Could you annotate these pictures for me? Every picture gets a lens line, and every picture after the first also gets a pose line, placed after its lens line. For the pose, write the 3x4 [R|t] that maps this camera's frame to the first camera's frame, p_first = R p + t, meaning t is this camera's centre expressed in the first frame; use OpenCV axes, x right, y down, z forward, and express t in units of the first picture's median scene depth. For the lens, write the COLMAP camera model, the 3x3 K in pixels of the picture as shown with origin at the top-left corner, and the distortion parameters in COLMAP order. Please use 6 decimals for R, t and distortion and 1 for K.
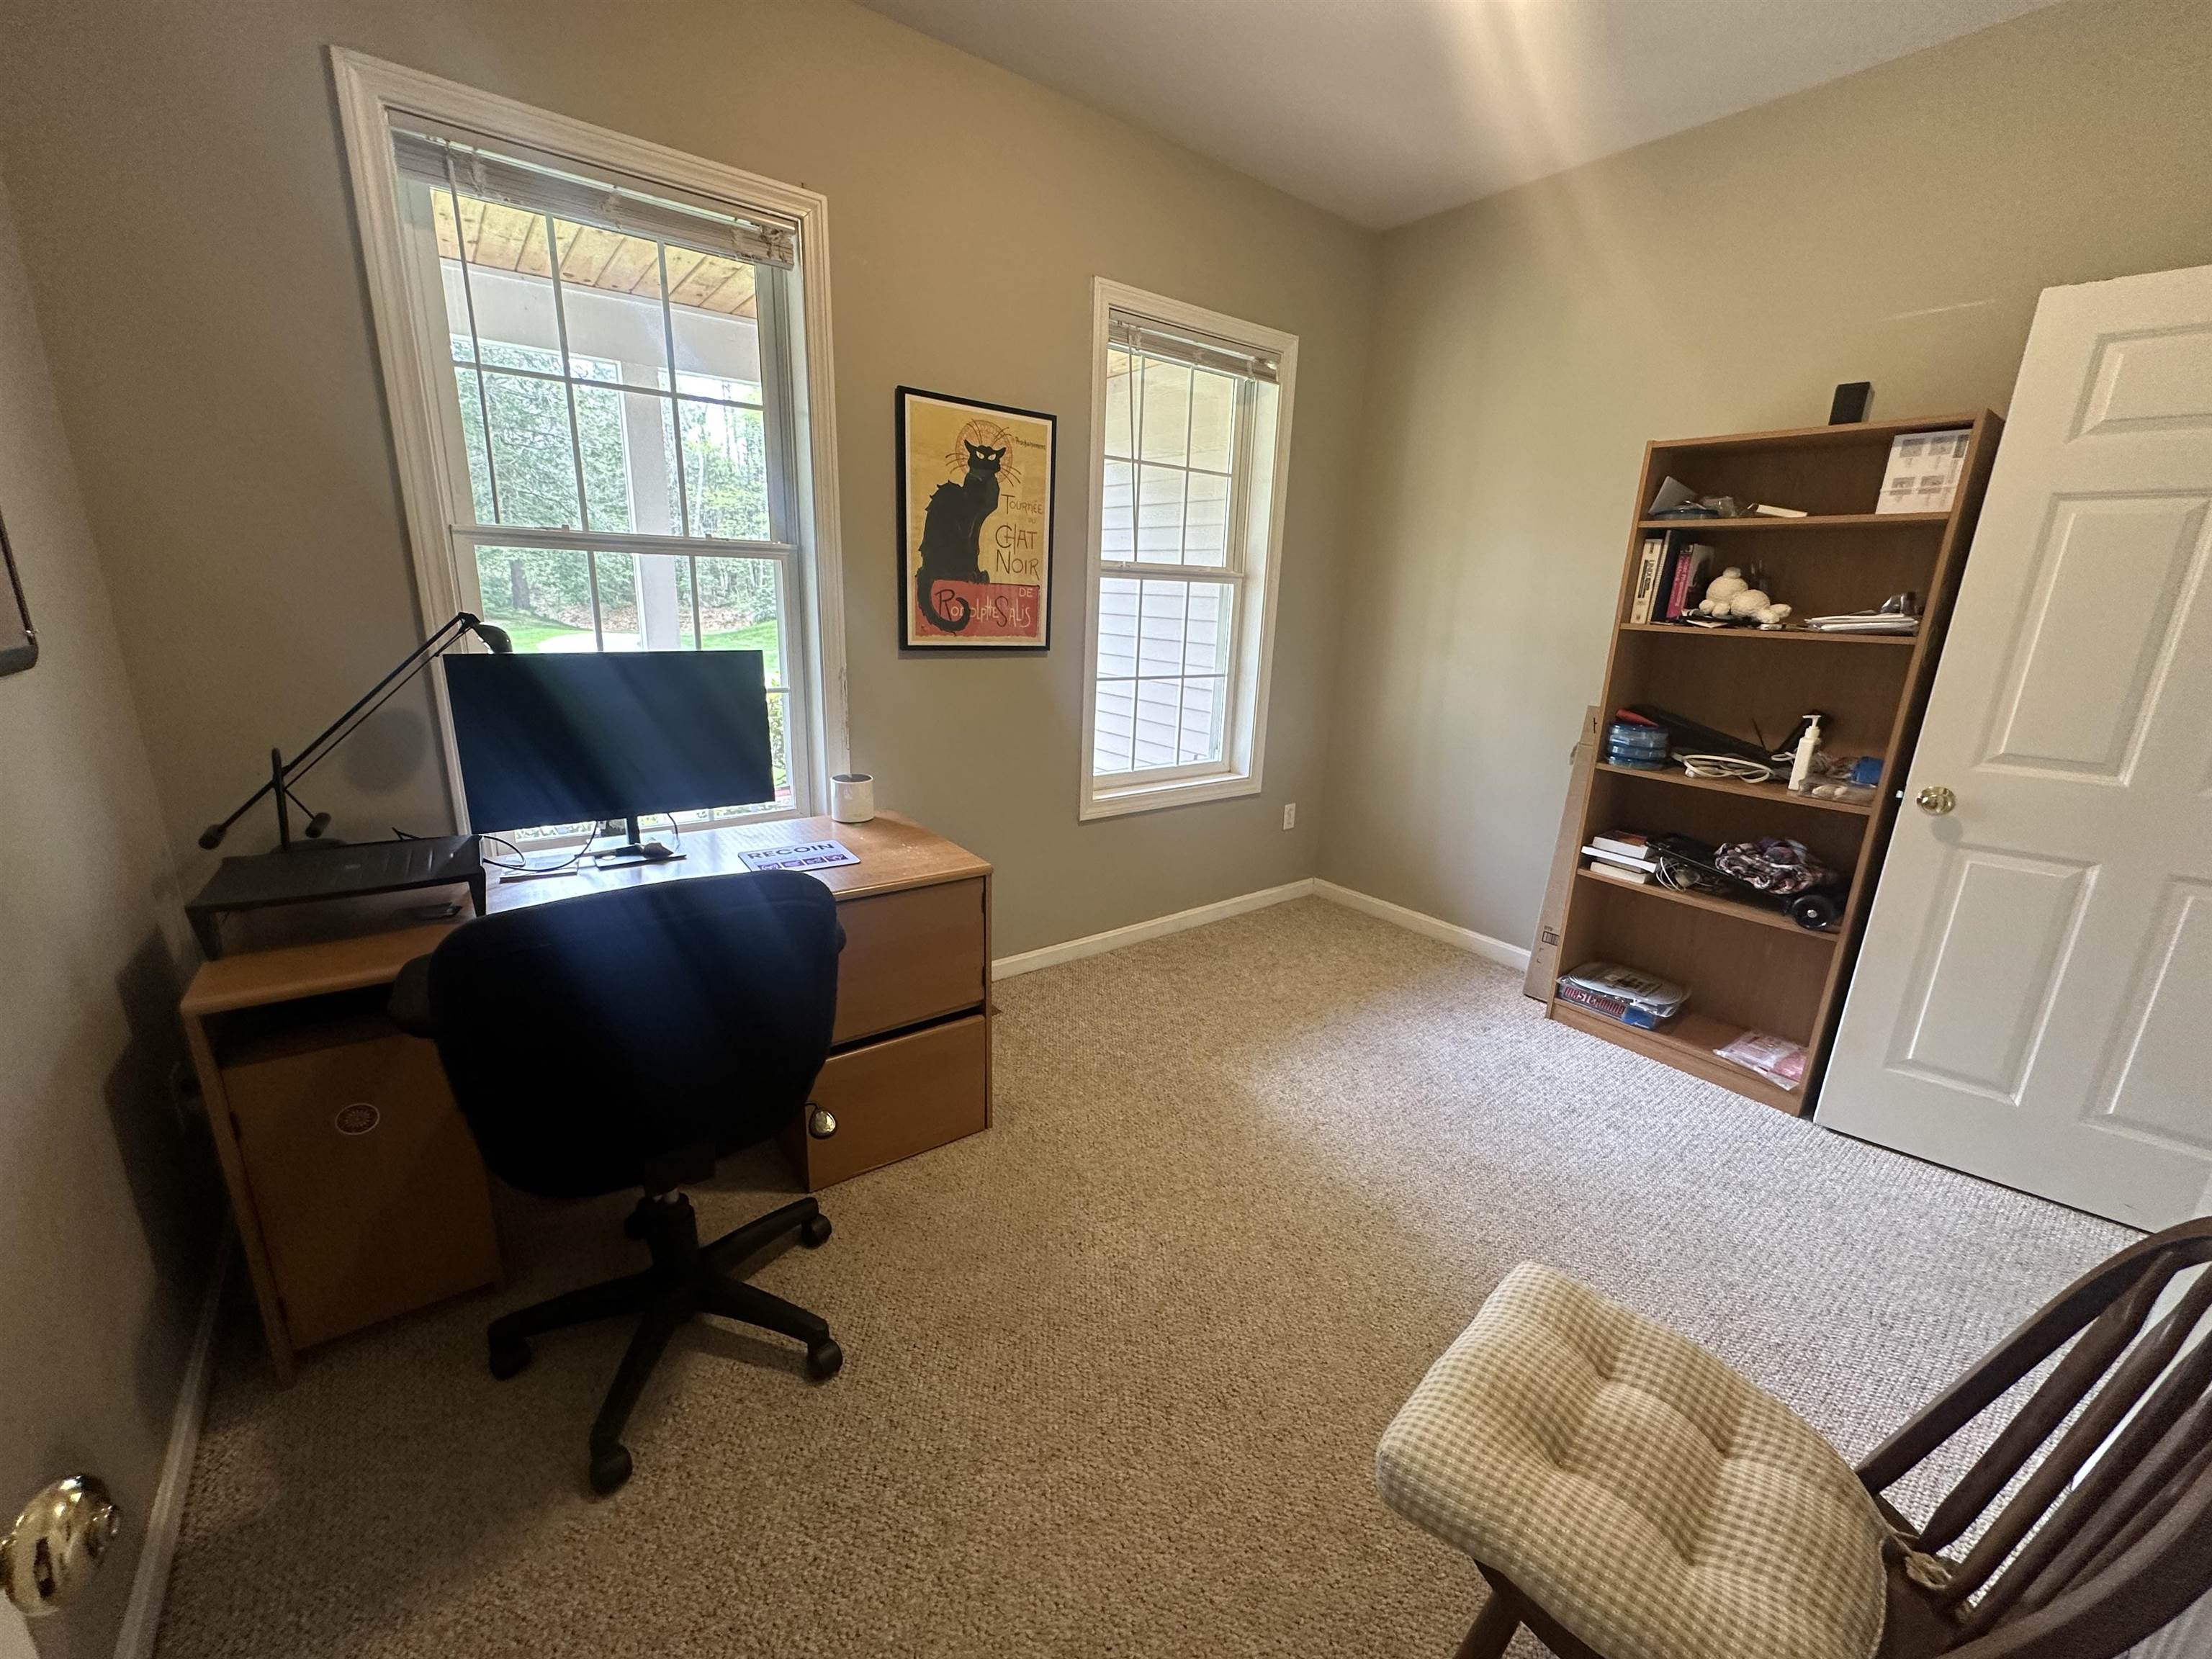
lens RADIAL K [[884.0, 0, 1098.2], [0, 884.0, 832.0], [0, 0, 1]] dist [-0.005299, 0.001576]
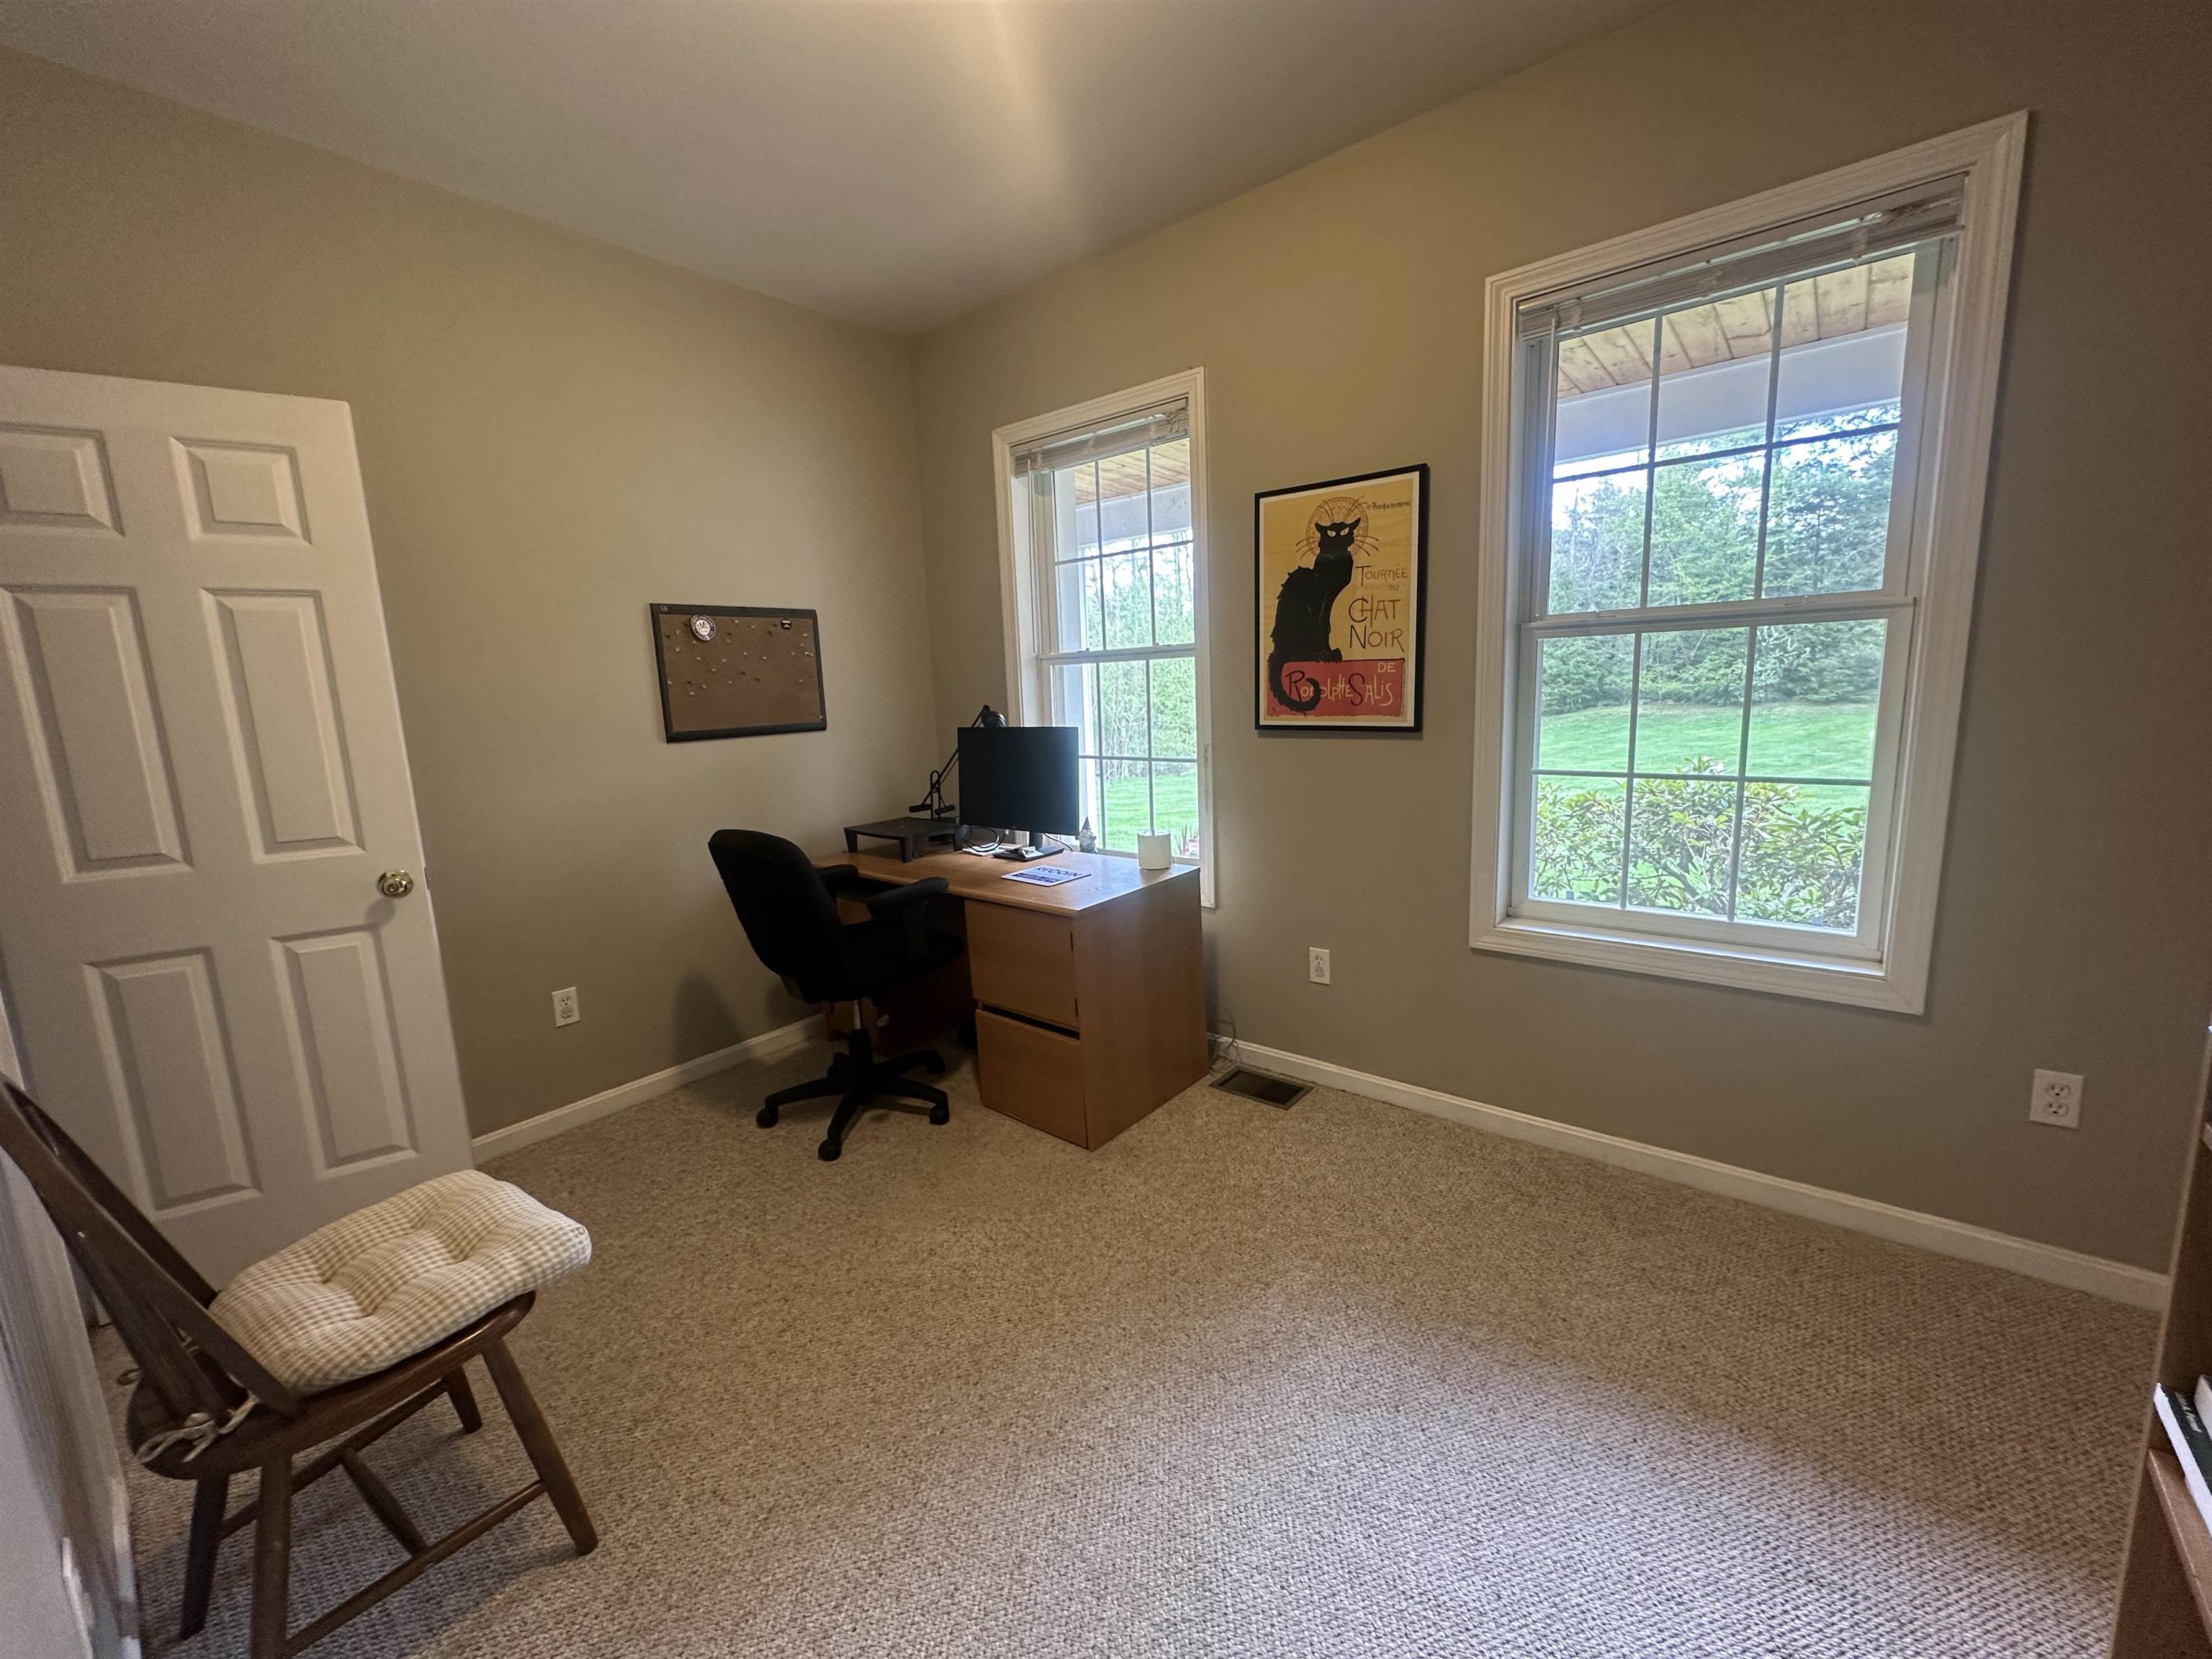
lens RADIAL K [[884.0, 0, 1097.9], [0, 884.0, 823.9], [0, 0, 1]] dist [-0.005299, 0.001576]
pose [[0.217908, 0.116049, -0.969045, 0.774493], [-0.205033, 0.976191, 0.070799, -0.126674], [0.954190, 0.183259, 0.236513, 0.568271]]
